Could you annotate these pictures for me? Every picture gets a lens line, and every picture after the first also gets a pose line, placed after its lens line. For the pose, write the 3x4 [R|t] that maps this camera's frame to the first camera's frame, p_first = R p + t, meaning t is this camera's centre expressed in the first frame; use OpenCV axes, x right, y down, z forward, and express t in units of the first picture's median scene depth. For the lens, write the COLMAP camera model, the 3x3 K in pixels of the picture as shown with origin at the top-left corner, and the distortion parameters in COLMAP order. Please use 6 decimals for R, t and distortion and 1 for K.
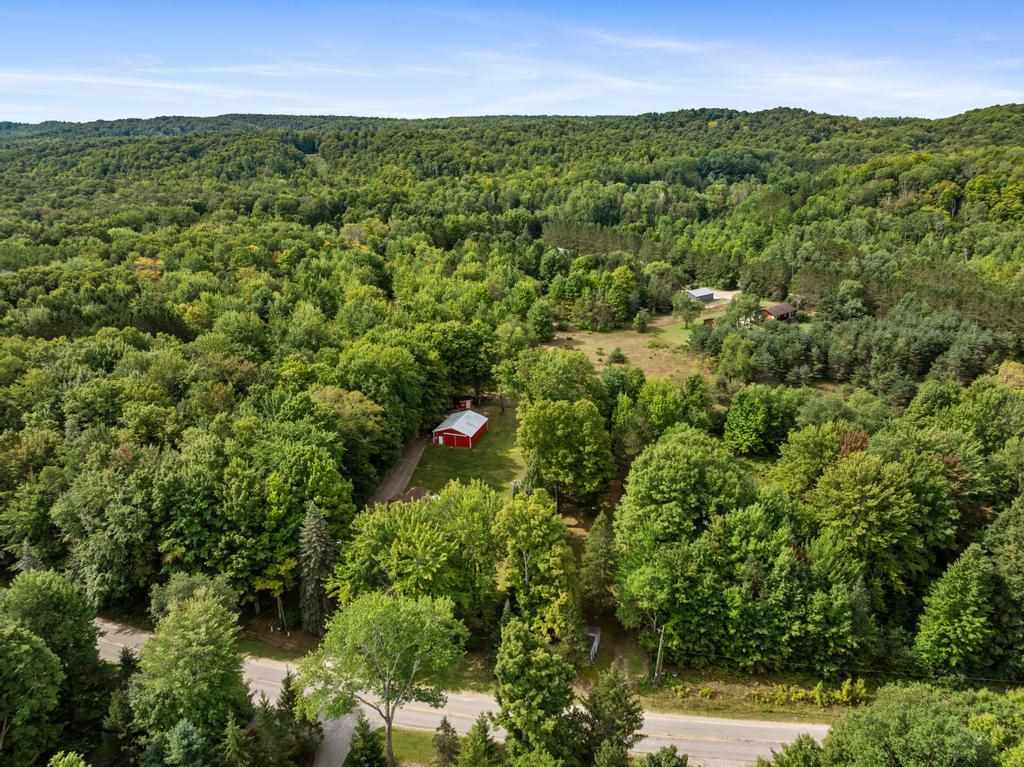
lens RADIAL K [[710.2, 0, 512.0], [0, 710.2, 383.5], [0, 0, 1]] dist [-0.062273, 0.026368]
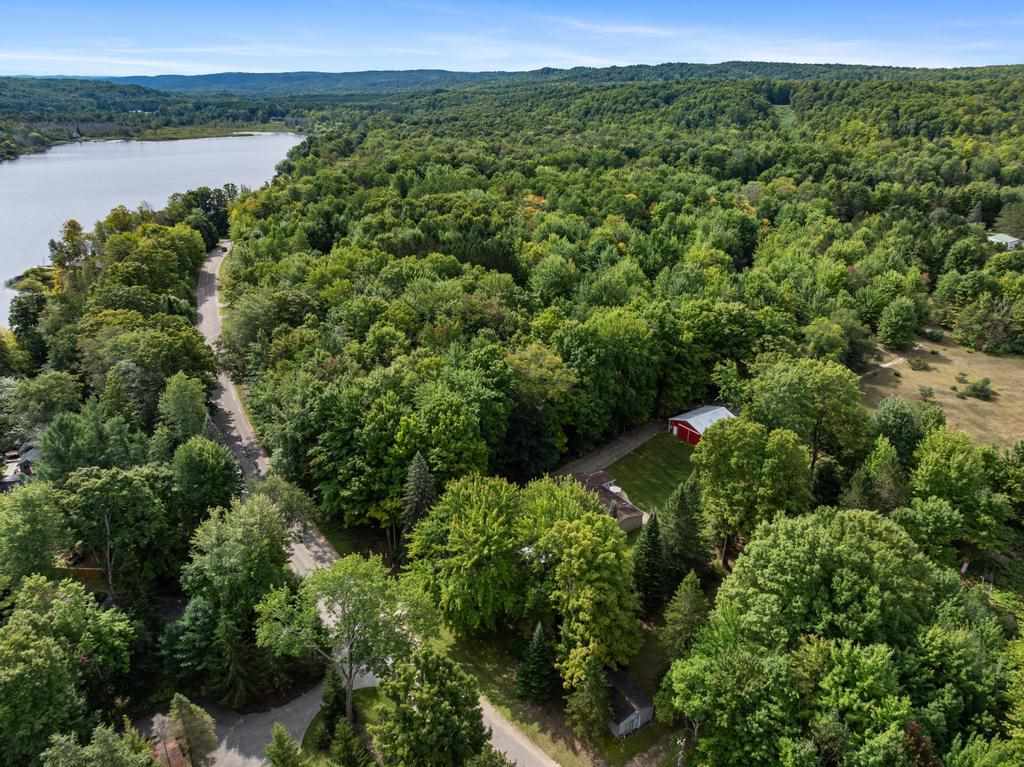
lens RADIAL K [[710.2, 0, 512.0], [0, 710.2, 383.5], [0, 0, 1]] dist [-0.062273, 0.026368]
pose [[0.791490, 0.238096, -0.562897, 0.132870], [-0.201150, 0.971168, 0.127950, -0.030060], [0.577132, 0.011955, 0.816563, 0.088404]]
